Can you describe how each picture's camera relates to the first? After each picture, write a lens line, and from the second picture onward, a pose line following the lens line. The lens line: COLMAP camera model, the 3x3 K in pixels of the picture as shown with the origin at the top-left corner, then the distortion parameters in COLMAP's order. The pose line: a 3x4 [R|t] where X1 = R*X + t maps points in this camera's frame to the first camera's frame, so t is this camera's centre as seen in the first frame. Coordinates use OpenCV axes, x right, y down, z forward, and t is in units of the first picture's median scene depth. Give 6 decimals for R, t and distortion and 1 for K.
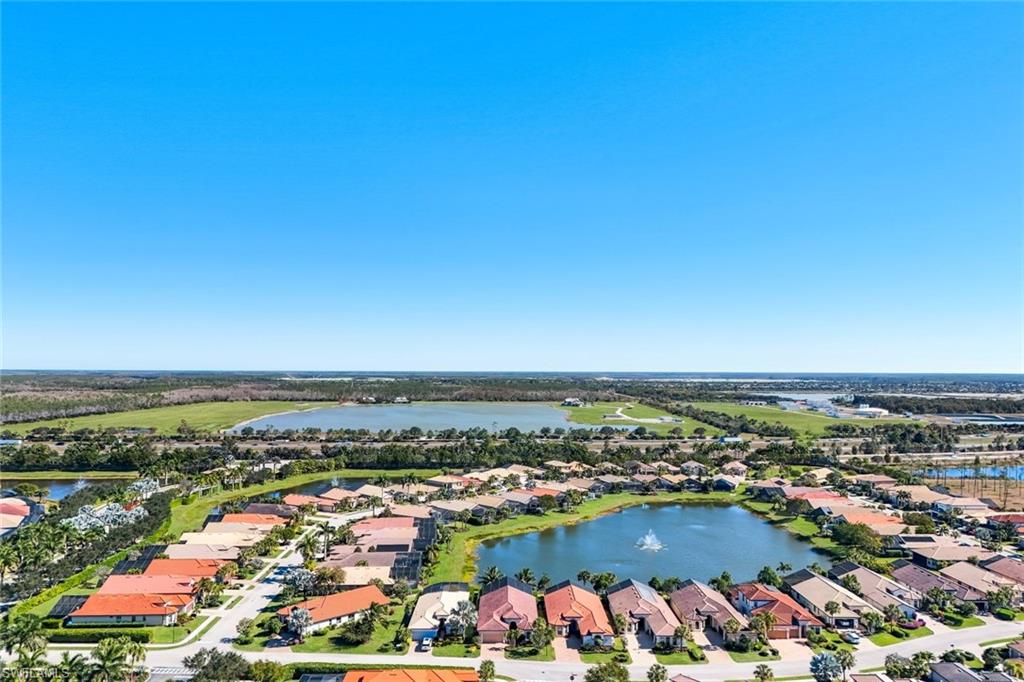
lens RADIAL K [[684.9, 0, 512.3], [0, 684.9, 343.7], [0, 0, 1]] dist [0.022543, 0.000994]
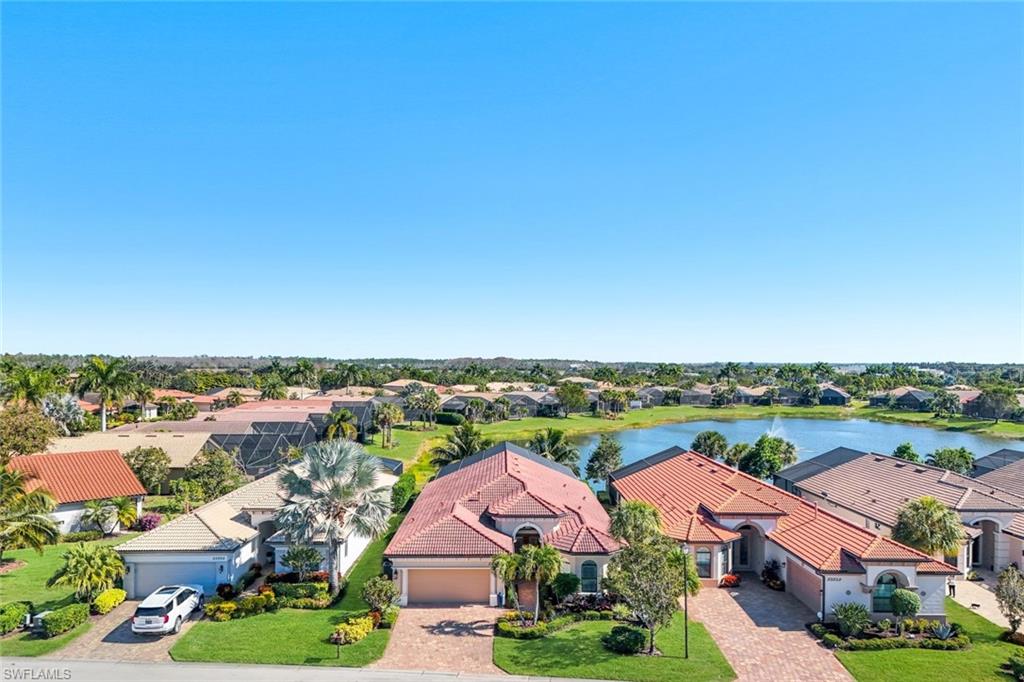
lens RADIAL K [[684.9, 0, 513.5], [0, 684.9, 341.9], [0, 0, 1]] dist [0.022543, 0.000994]
pose [[0.999986, 0.002358, 0.004774, -0.005797], [-0.002349, 0.999995, -0.001872, 0.341021], [-0.004778, 0.001861, 0.999987, 0.752968]]
